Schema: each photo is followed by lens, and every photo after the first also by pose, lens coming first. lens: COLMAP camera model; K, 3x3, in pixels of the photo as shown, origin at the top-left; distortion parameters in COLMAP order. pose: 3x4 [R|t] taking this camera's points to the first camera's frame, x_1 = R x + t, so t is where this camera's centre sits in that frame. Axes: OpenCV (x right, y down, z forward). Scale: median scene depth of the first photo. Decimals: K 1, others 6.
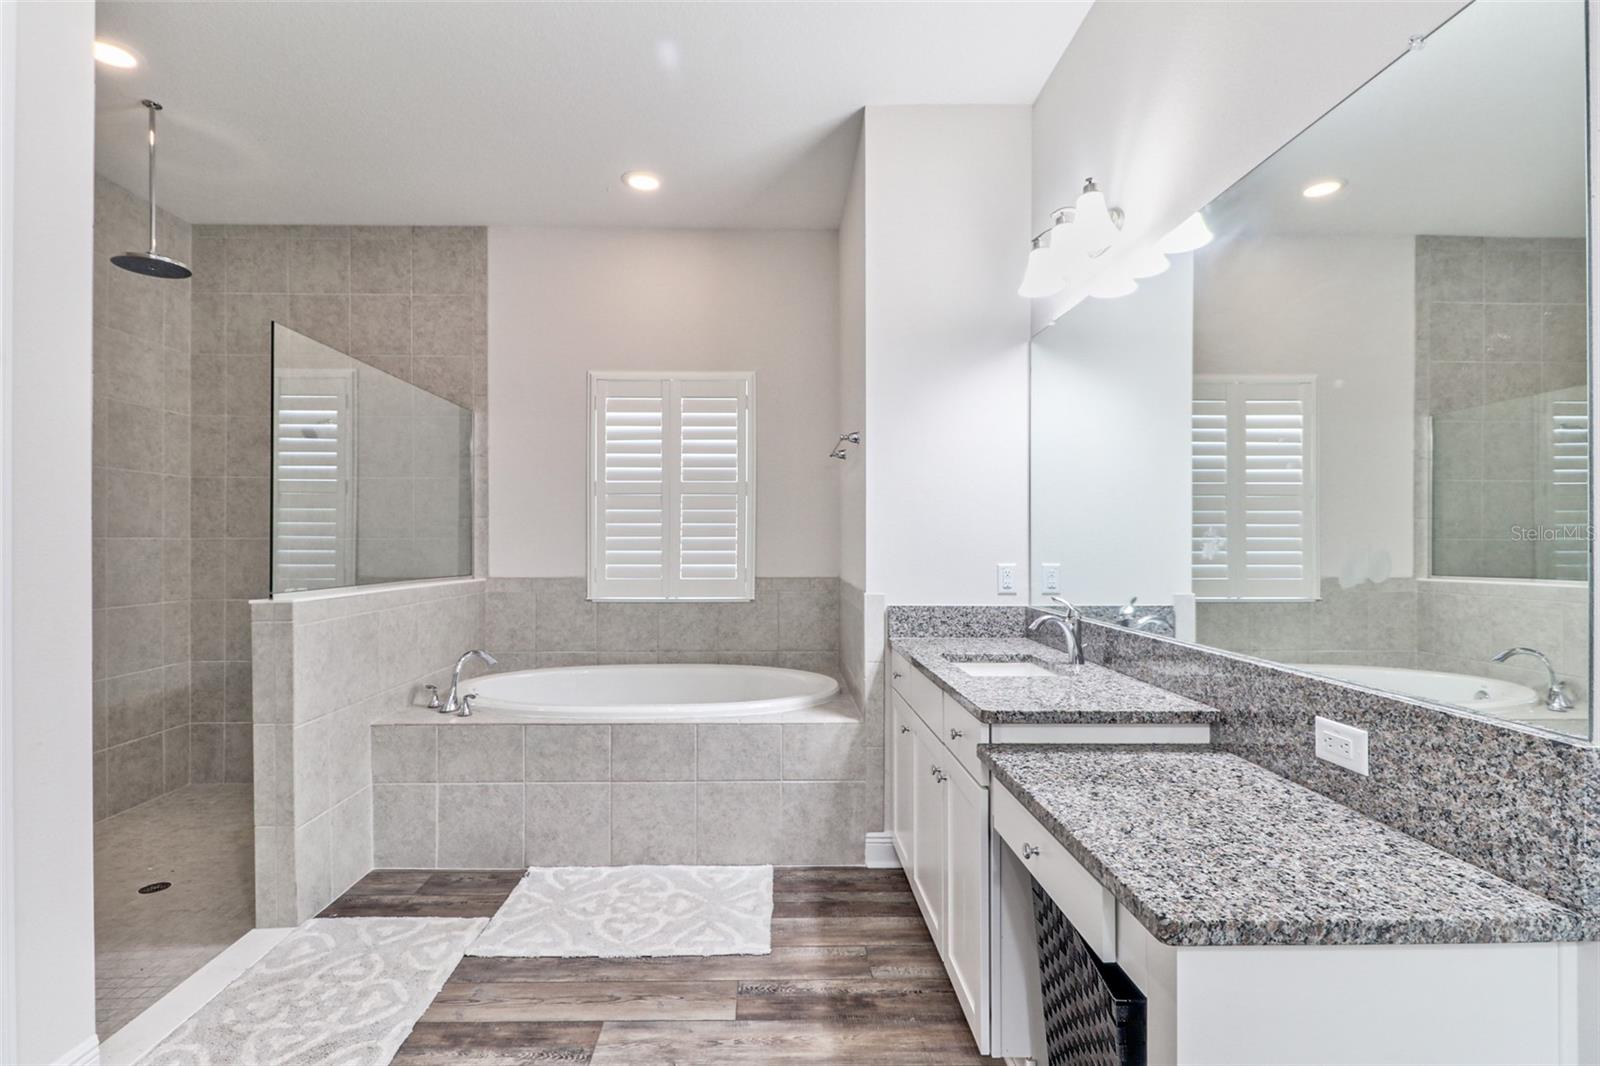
lens RADIAL K [[752.6, 0, 794.3], [0, 752.6, 533.5], [0, 0, 1]] dist [0.013471, -0.009003]
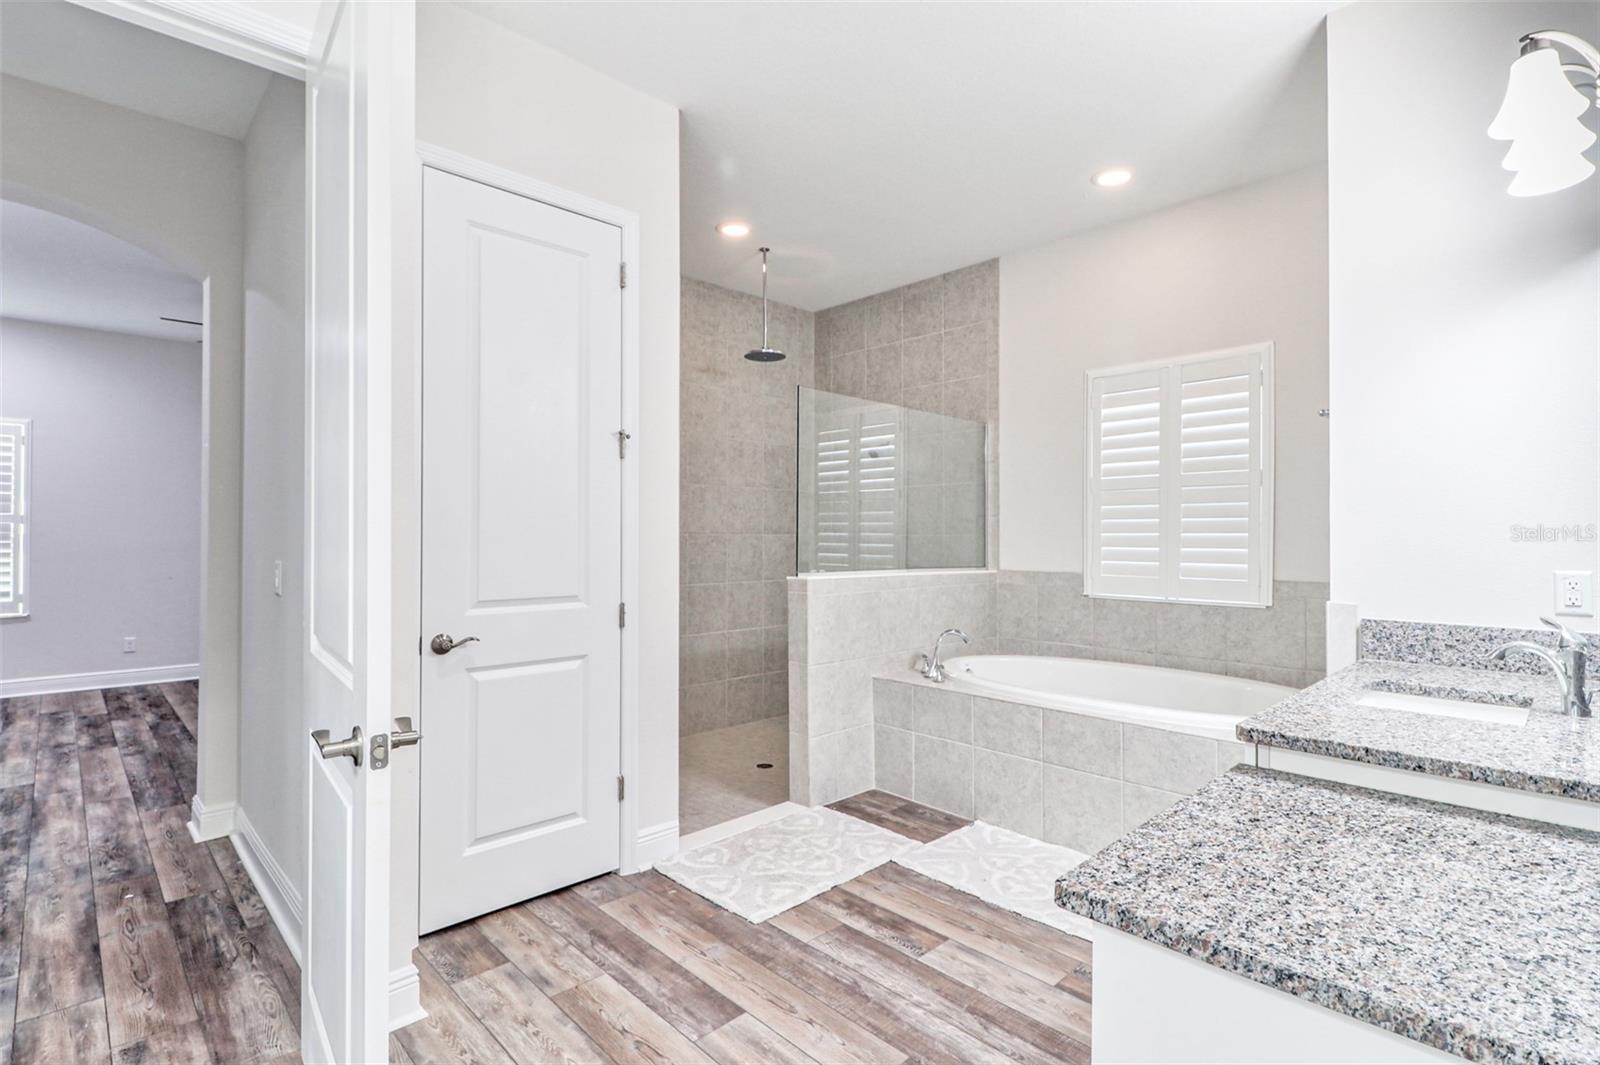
lens RADIAL K [[752.6, 0, 765.2], [0, 752.6, 522.7], [0, 0, 1]] dist [0.013471, -0.009003]
pose [[0.670013, -0.012086, -0.742251, 0.364871], [0.004292, 0.999914, -0.012407, 0.001061], [0.742337, 0.005127, 0.670007, -0.016419]]
